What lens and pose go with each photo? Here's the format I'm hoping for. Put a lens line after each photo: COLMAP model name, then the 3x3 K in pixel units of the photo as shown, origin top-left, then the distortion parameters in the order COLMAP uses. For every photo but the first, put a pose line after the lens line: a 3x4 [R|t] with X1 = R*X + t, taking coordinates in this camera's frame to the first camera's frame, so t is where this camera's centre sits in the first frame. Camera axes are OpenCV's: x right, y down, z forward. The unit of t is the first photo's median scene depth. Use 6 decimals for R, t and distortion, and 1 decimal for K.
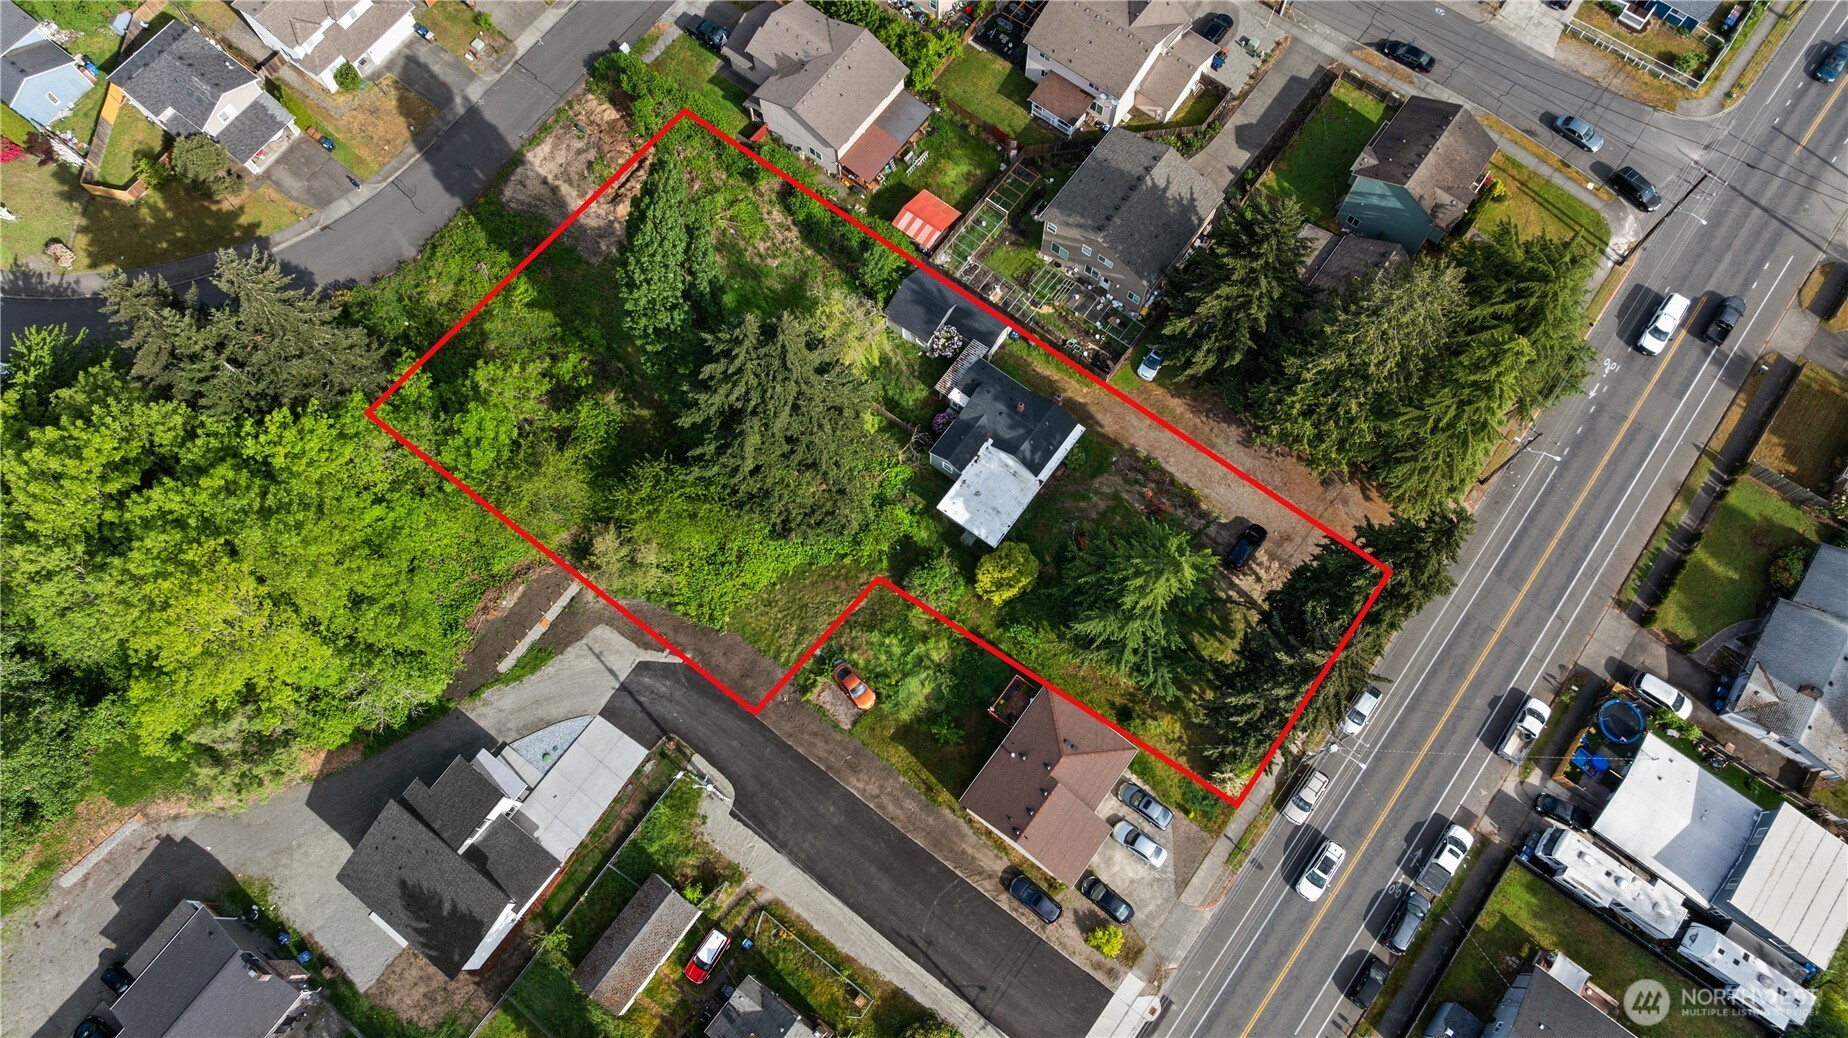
lens RADIAL K [[1303.9, 0, 927.7], [0, 1303.9, 511.8], [0, 0, 1]] dist [-0.013638, -0.002834]
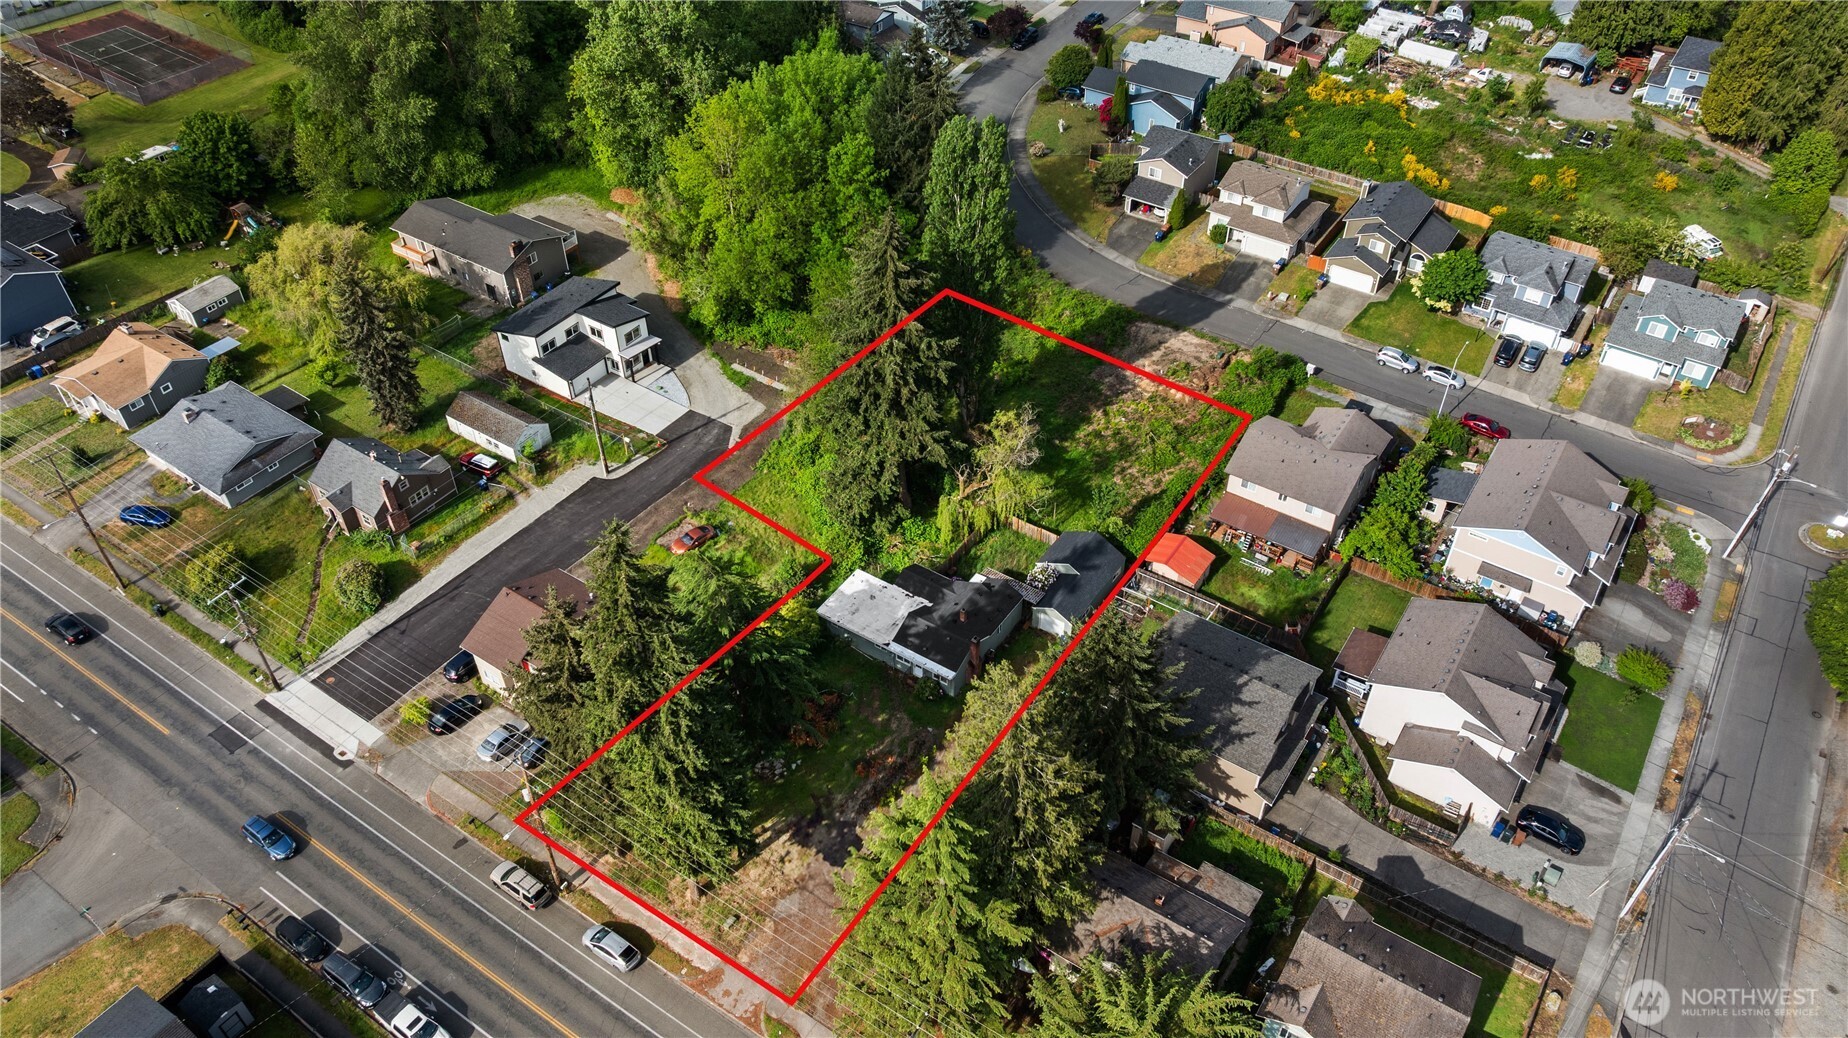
lens RADIAL K [[1310.9, 0, 924.0], [0, 1310.9, 519.0], [0, 0, 1]] dist [-0.020849, 0.002392]
pose [[0.054421, 0.673503, -0.737178, 0.749234], [-0.946721, 0.269497, 0.176328, -0.247811], [0.317425, 0.688306, 0.652286, 0.324573]]
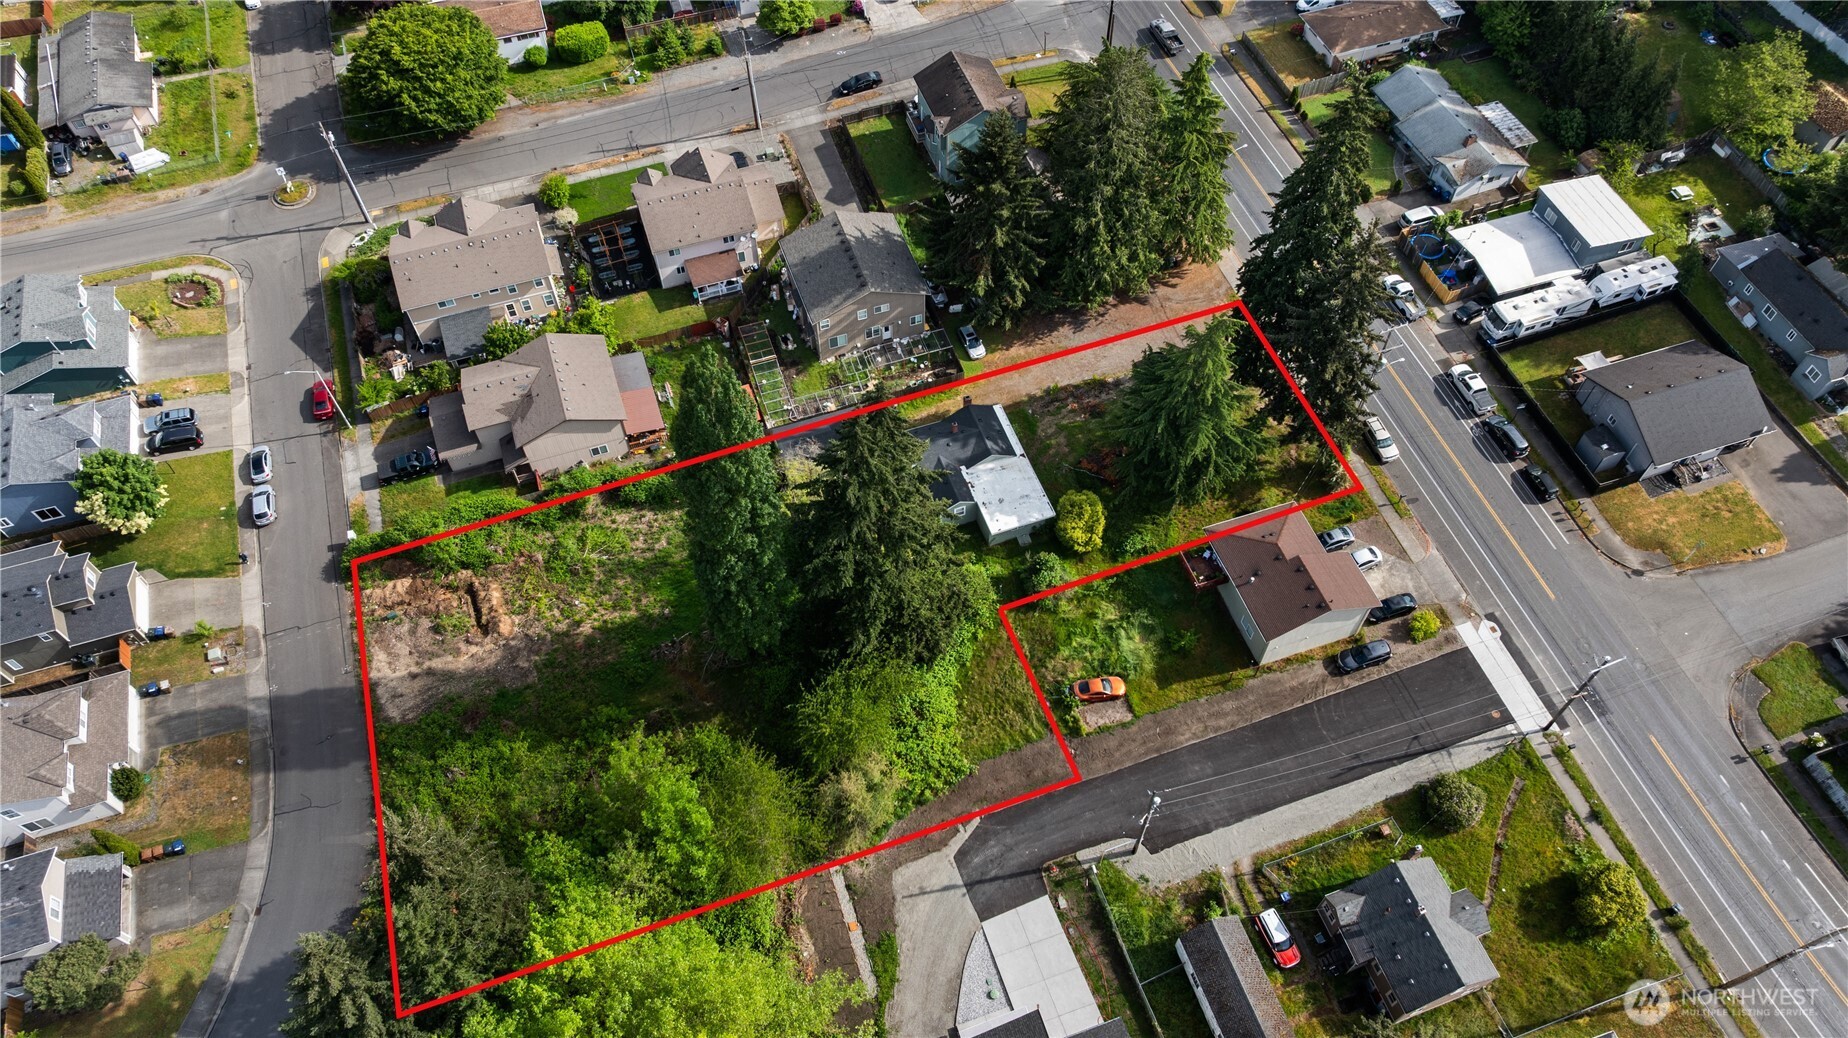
lens RADIAL K [[1303.9, 0, 927.7], [0, 1303.9, 511.8], [0, 0, 1]] dist [-0.013638, -0.002834]
pose [[0.557910, -0.682620, 0.471981, -0.503978], [0.787396, 0.615070, -0.041182, -0.012285], [-0.262190, 0.394612, 0.880646, 0.097606]]
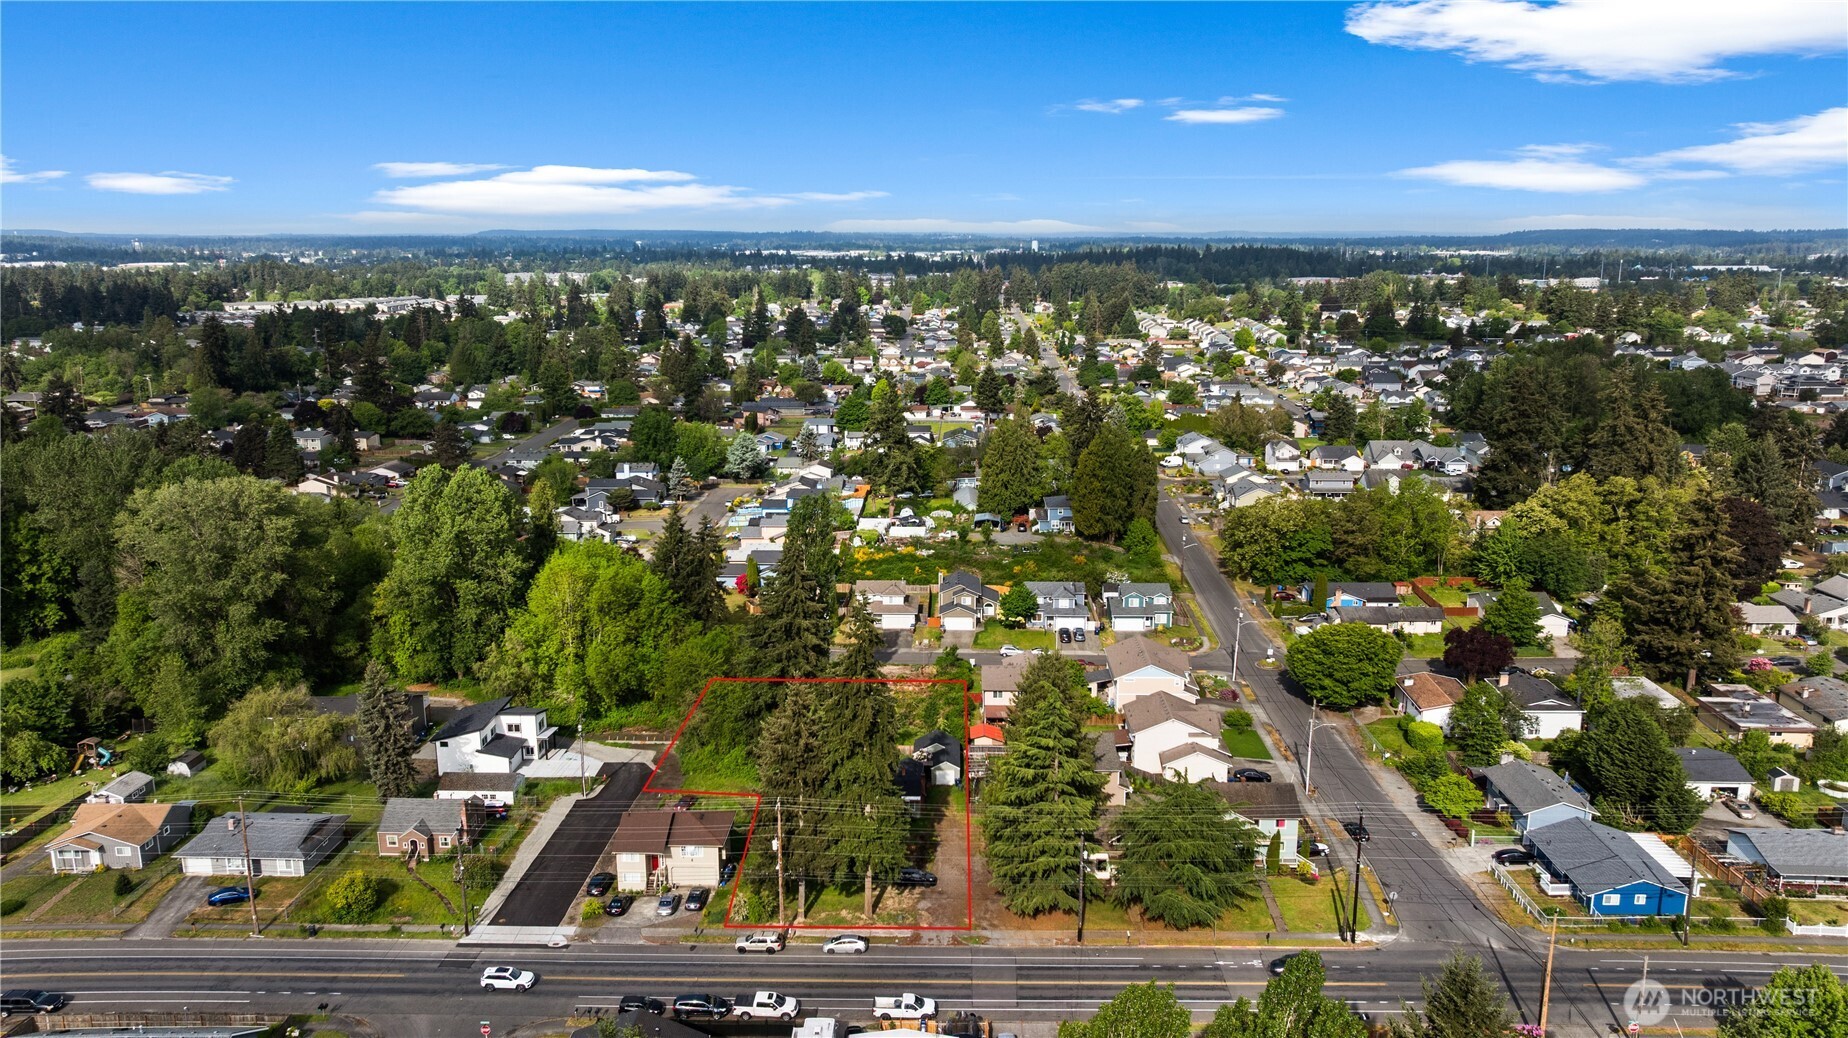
lens RADIAL K [[1303.9, 0, 927.7], [0, 1303.9, 511.8], [0, 0, 1]] dist [-0.013638, -0.002834]
pose [[0.581445, 0.177008, -0.794097, 1.234708], [-0.772068, 0.427859, -0.469944, 0.476682], [0.256578, 0.886343, 0.385439, 0.185793]]
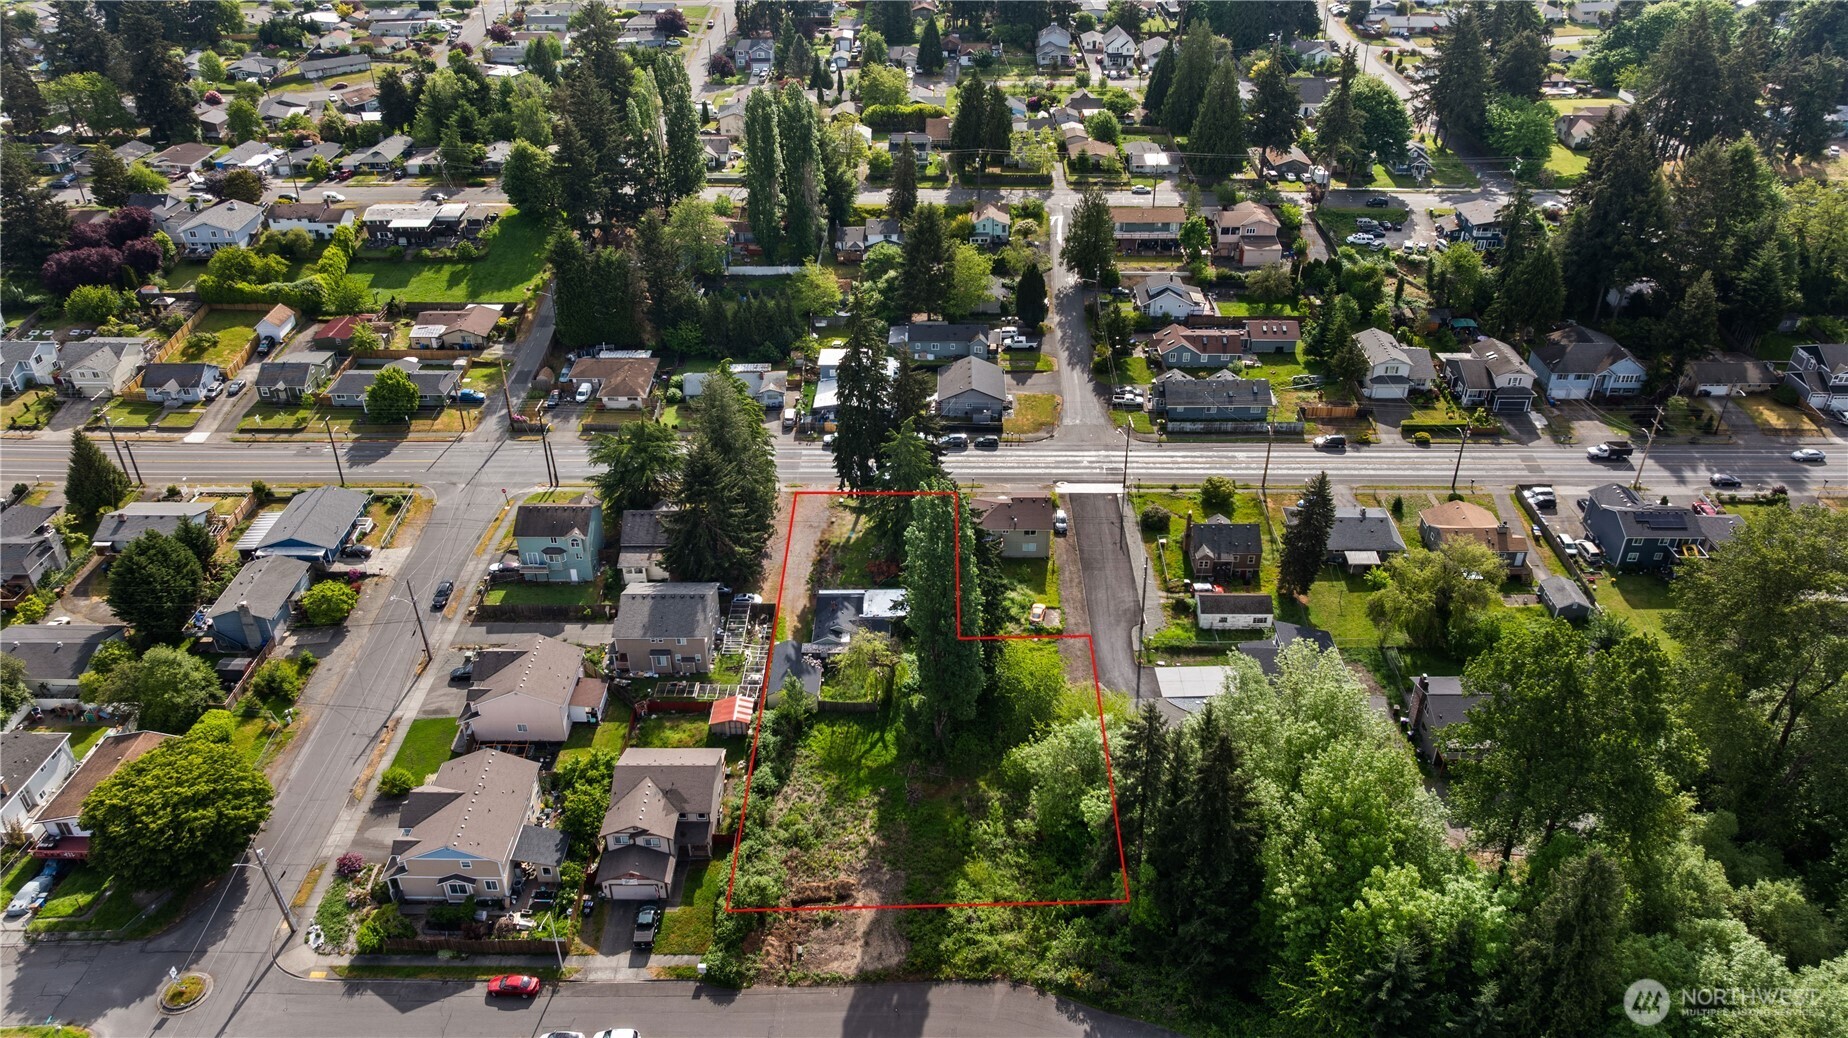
lens RADIAL K [[1303.9, 0, 927.7], [0, 1303.9, 511.8], [0, 0, 1]] dist [-0.013638, -0.002834]
pose [[-0.596229, -0.417508, 0.685710, -1.024530], [0.763512, -0.030921, 0.645052, -1.005503], [-0.248112, 0.908147, 0.337208, 0.366117]]
